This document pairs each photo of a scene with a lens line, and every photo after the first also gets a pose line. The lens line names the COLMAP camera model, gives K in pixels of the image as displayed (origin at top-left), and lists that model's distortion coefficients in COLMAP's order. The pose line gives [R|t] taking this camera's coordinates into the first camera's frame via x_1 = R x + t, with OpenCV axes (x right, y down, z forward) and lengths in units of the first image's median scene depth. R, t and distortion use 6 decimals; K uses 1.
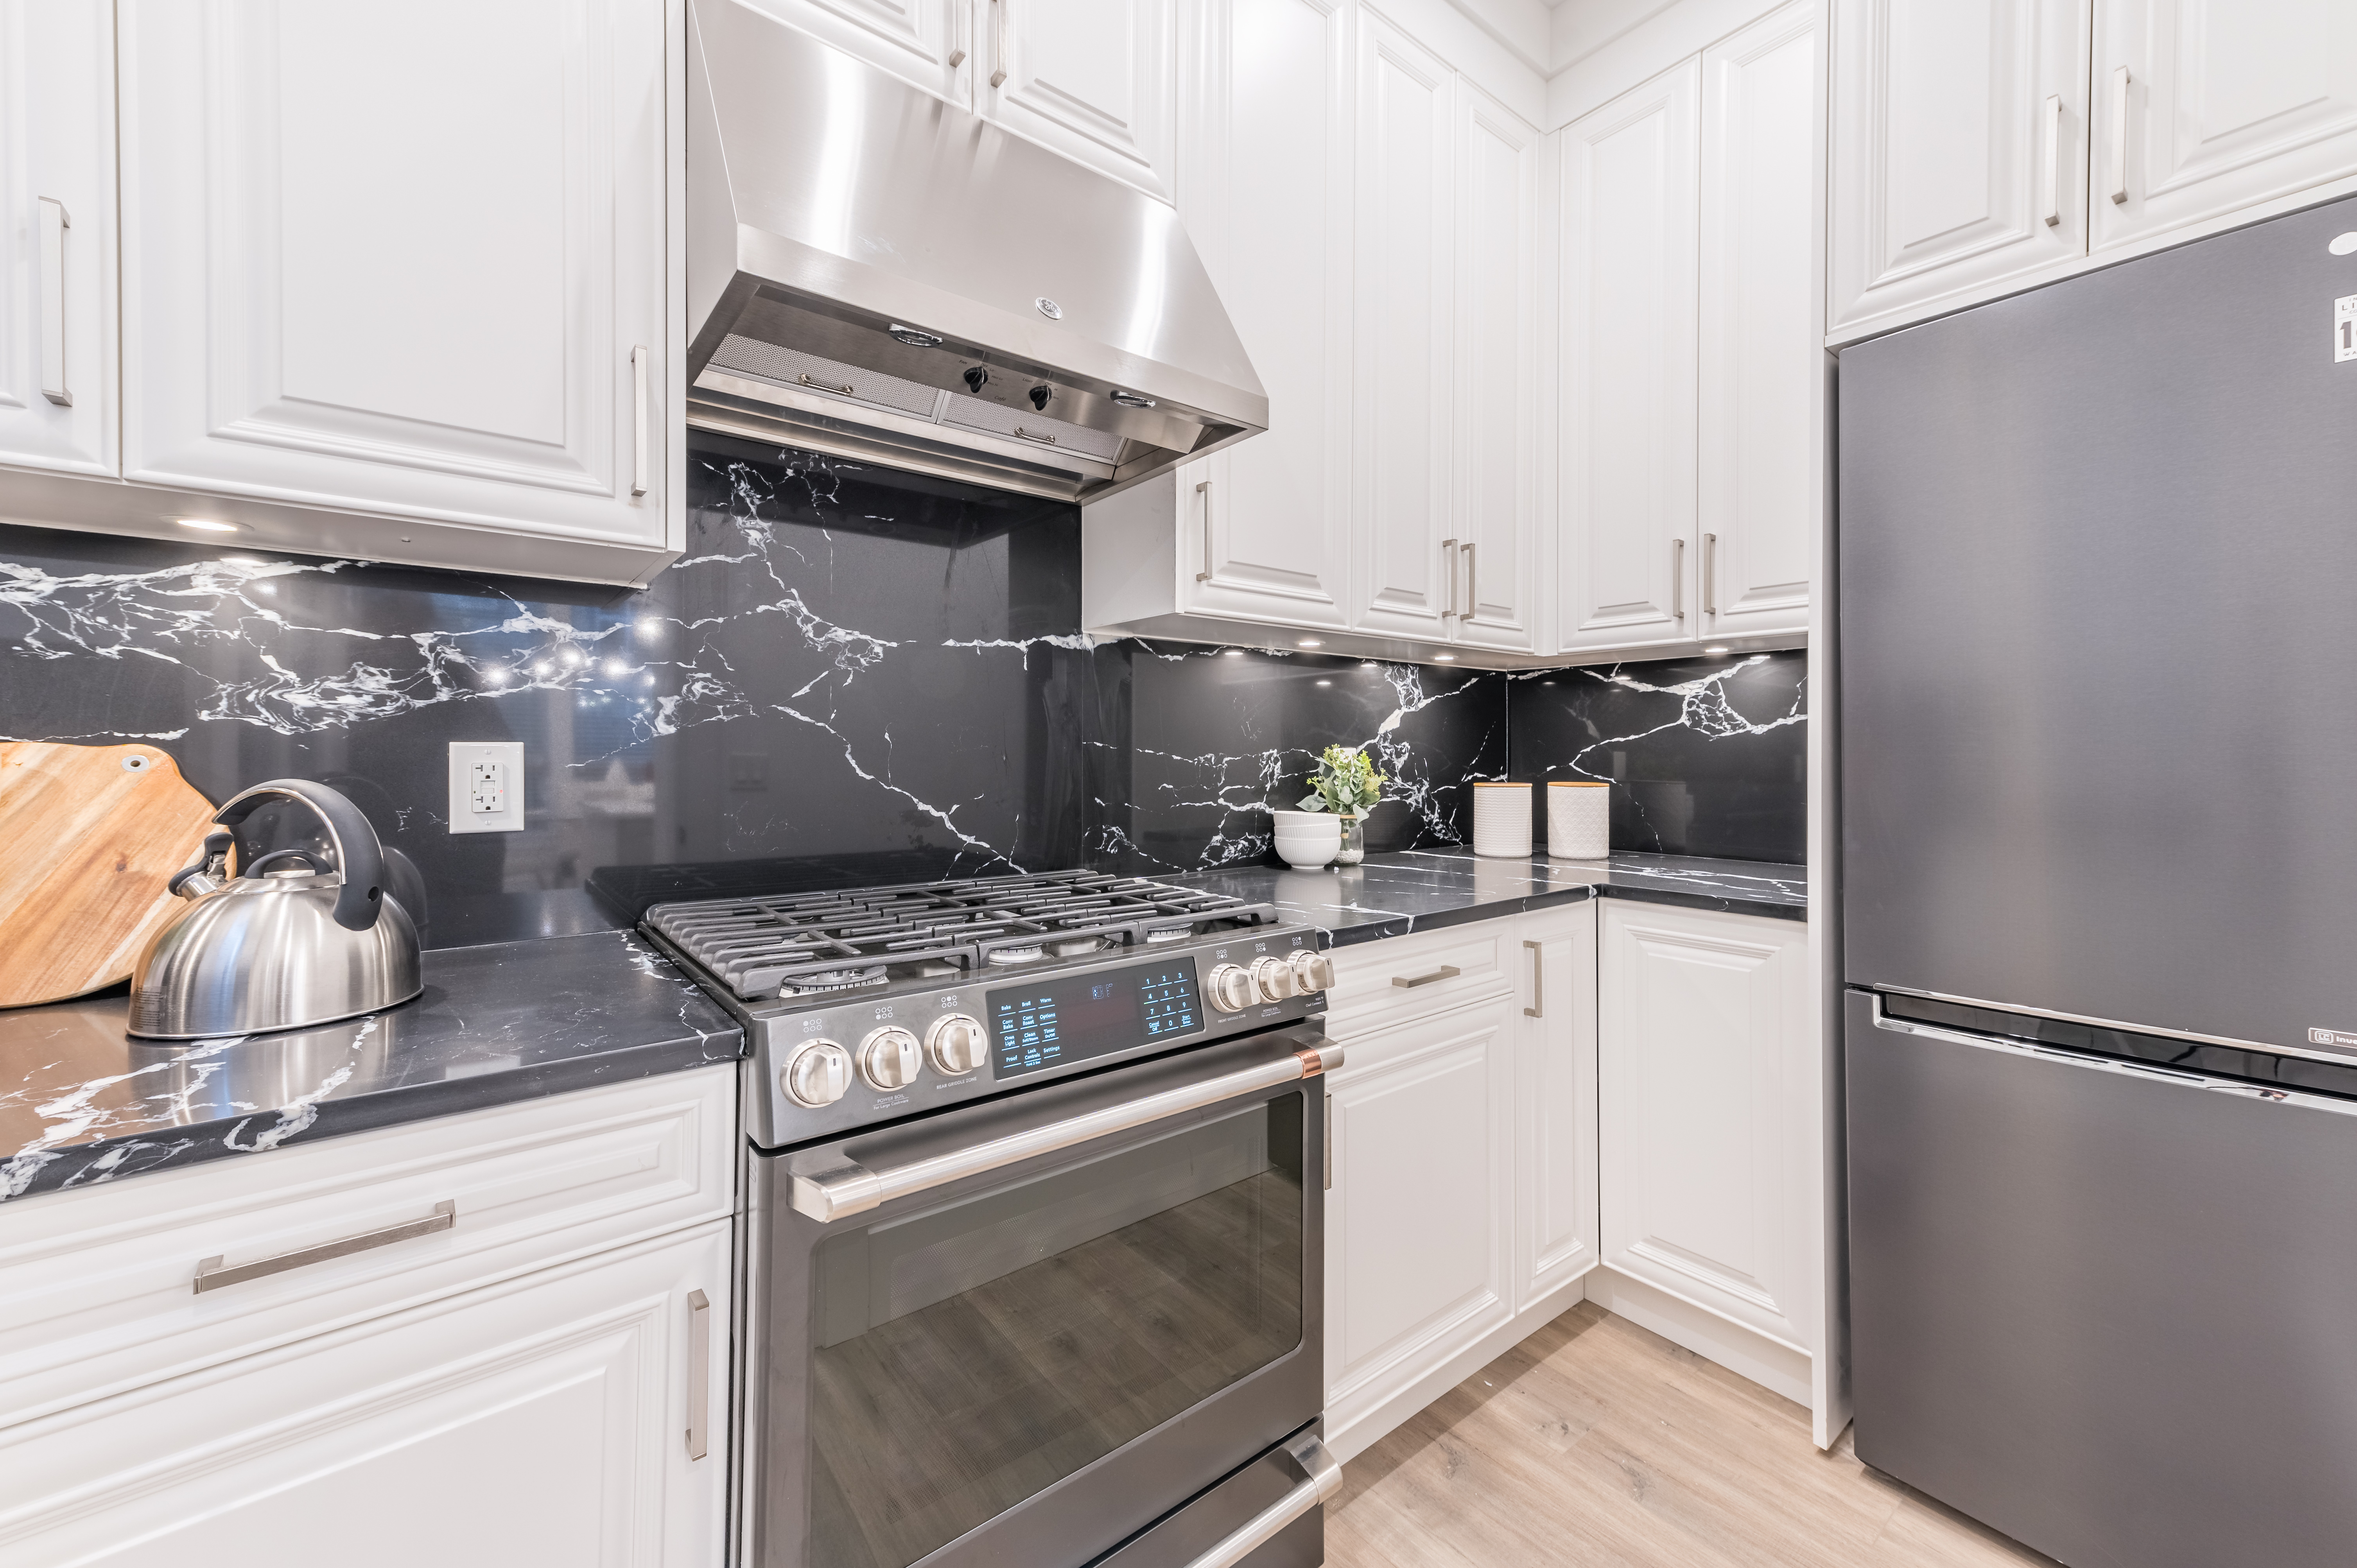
lens RADIAL K [[937.2, 0, 1167.0], [0, 937.2, 761.8], [0, 0, 1]] dist [0.018089, 0.000198]
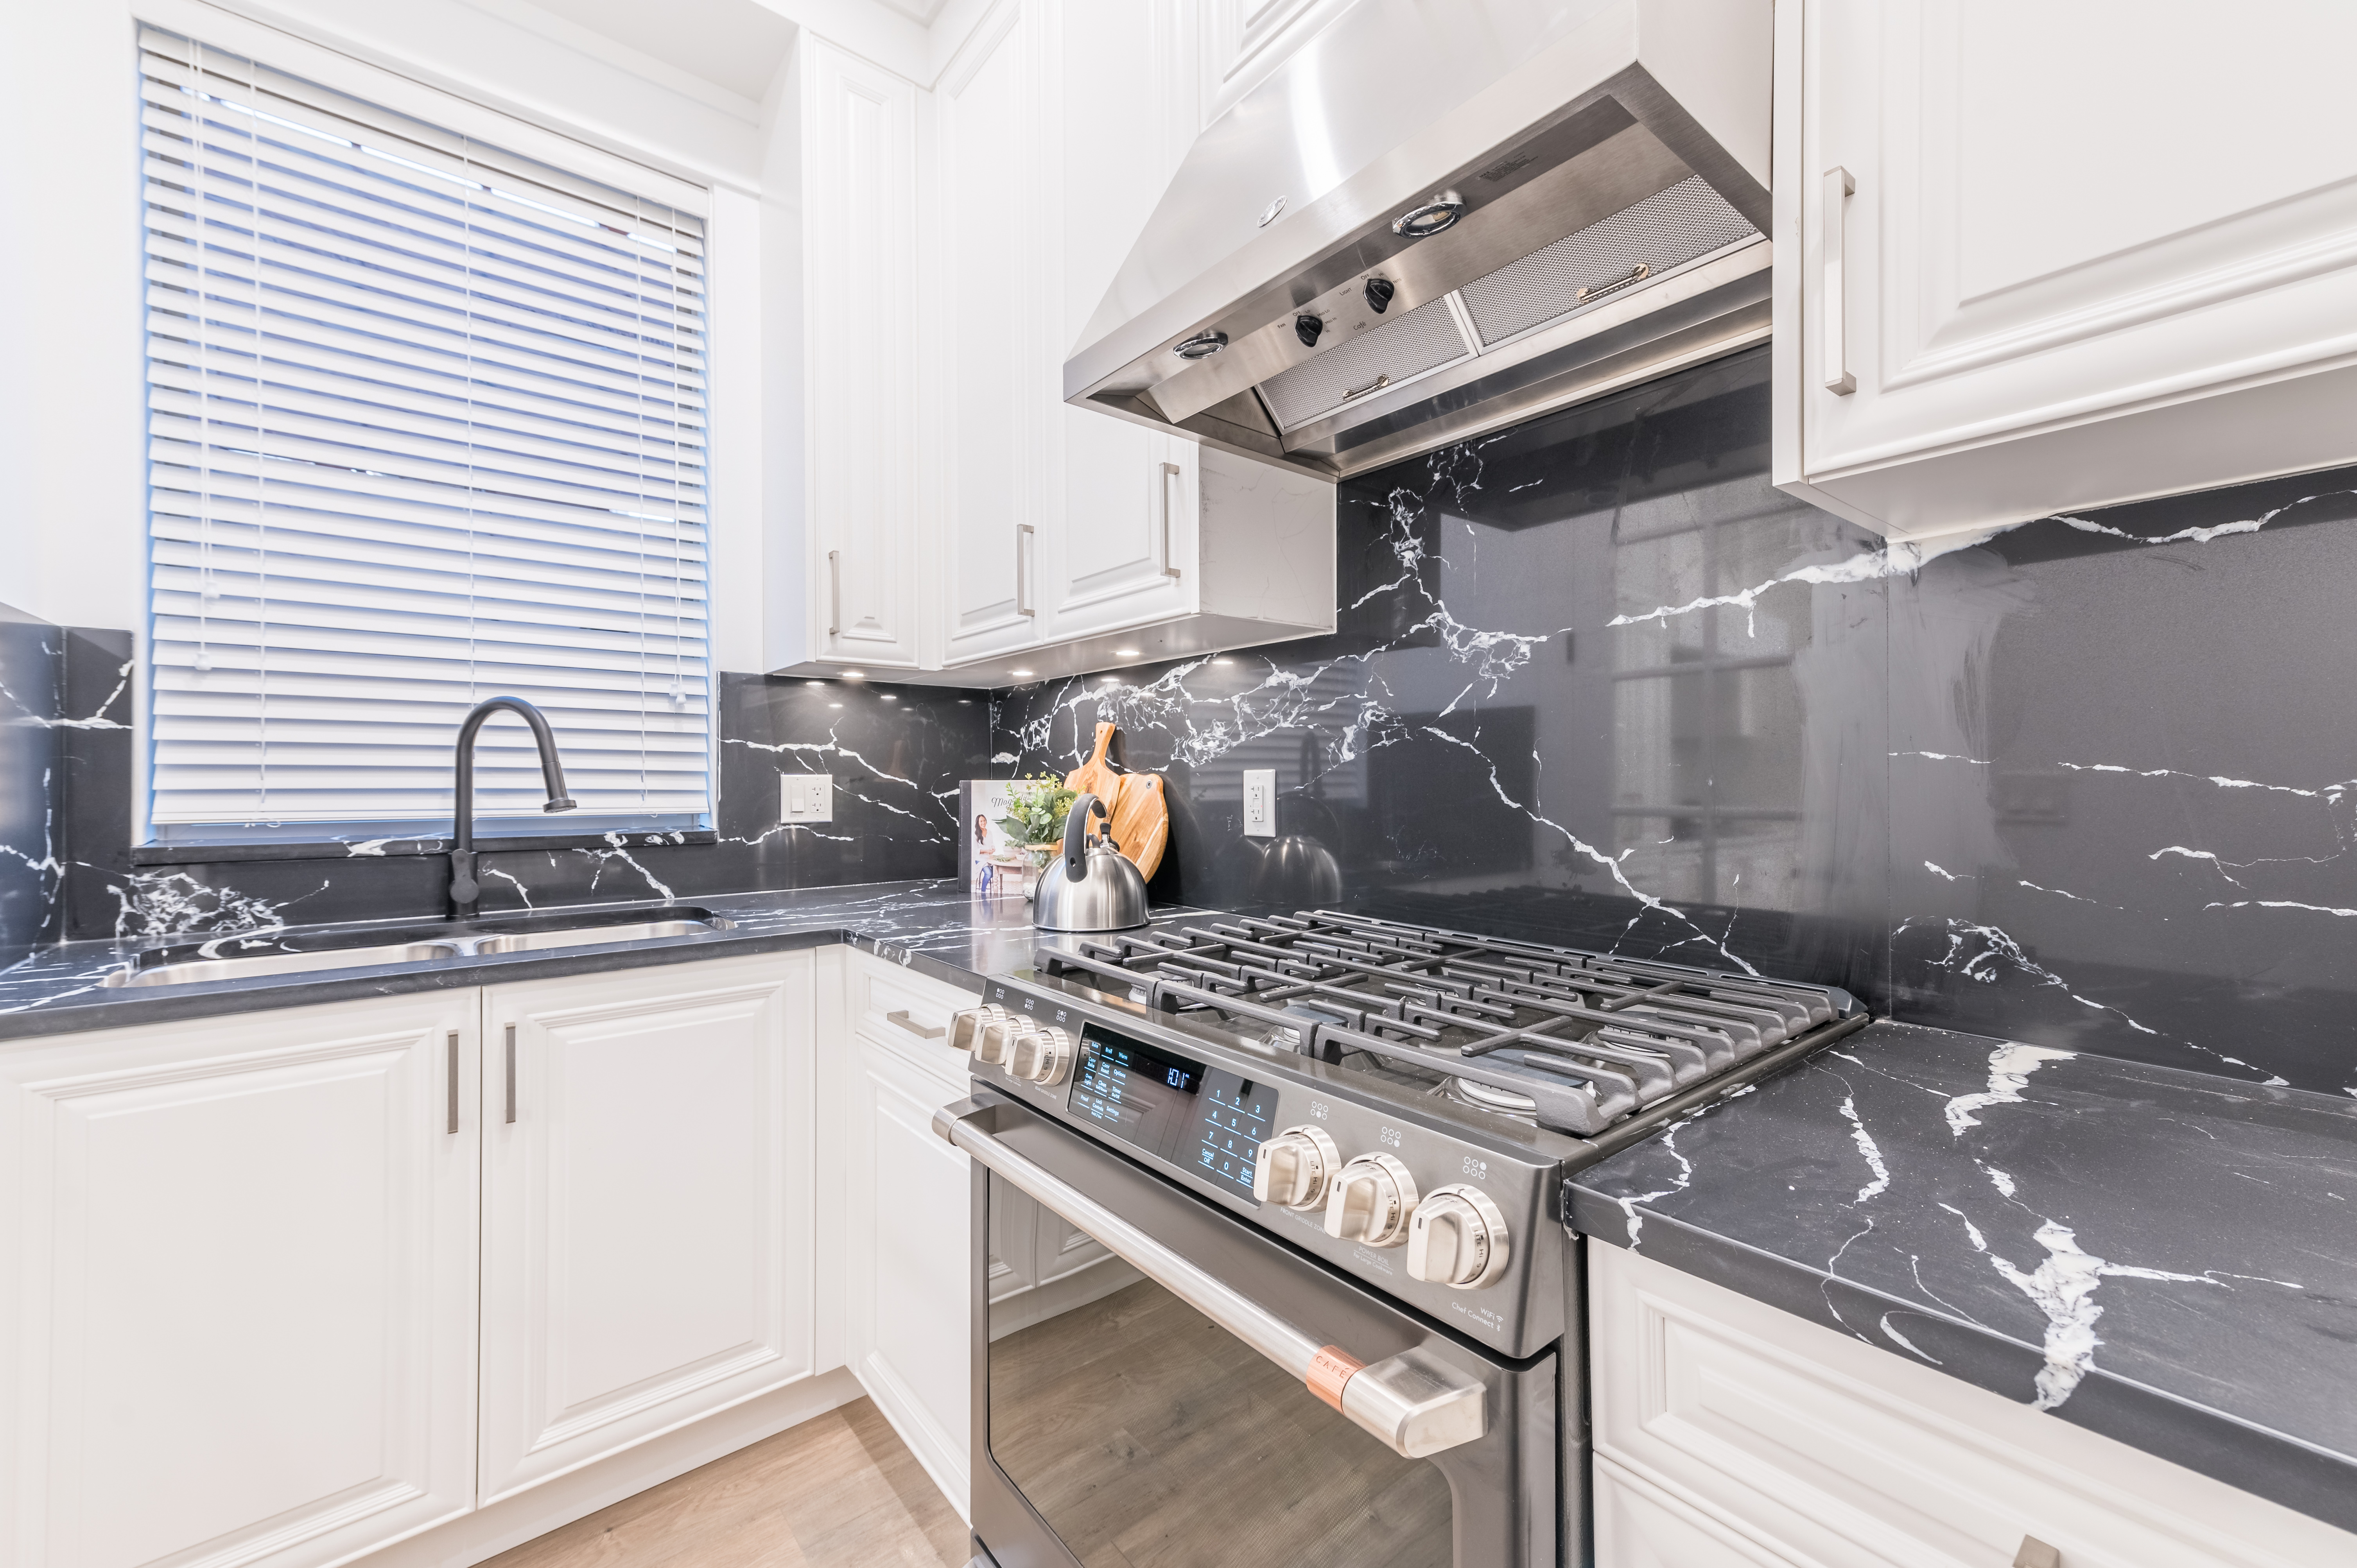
lens RADIAL K [[937.2, 0, 1167.2], [0, 937.2, 784.6], [0, 0, 1]] dist [0.018089, 0.000198]
pose [[0.015002, 0.006724, -0.999865, 0.530373], [-0.002121, 0.999975, 0.006693, -0.007047], [0.999885, 0.002020, 0.015015, 0.716546]]
